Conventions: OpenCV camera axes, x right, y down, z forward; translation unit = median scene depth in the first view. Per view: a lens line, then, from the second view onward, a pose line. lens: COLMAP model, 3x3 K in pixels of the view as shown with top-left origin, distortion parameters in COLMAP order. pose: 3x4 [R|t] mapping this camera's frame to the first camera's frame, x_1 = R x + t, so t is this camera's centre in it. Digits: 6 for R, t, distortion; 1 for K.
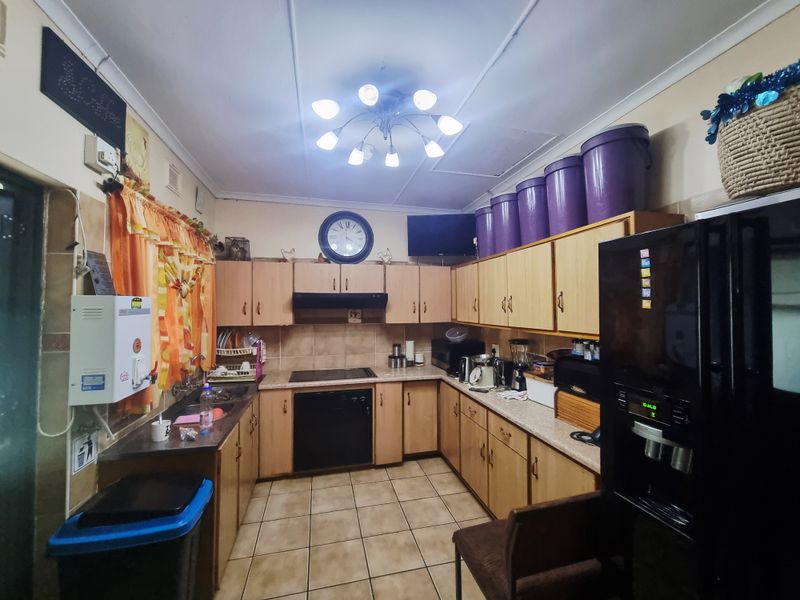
lens RADIAL K [[329.5, 0, 400.0], [0, 329.5, 297.1], [0, 0, 1]] dist [-0.004260, 0.000060]
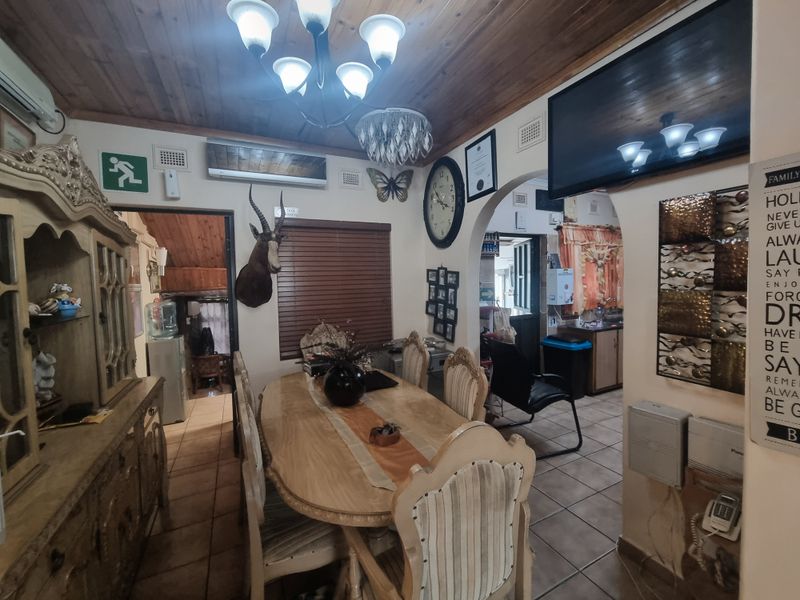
lens RADIAL K [[329.5, 0, 400.4], [0, 329.5, 298.9], [0, 0, 1]] dist [-0.004260, 0.000060]
pose [[0.213602, 0.044364, -0.975913, 1.492596], [0.054289, 0.996886, 0.057200, 0.018948], [0.975411, -0.065199, 0.210528, -0.869694]]
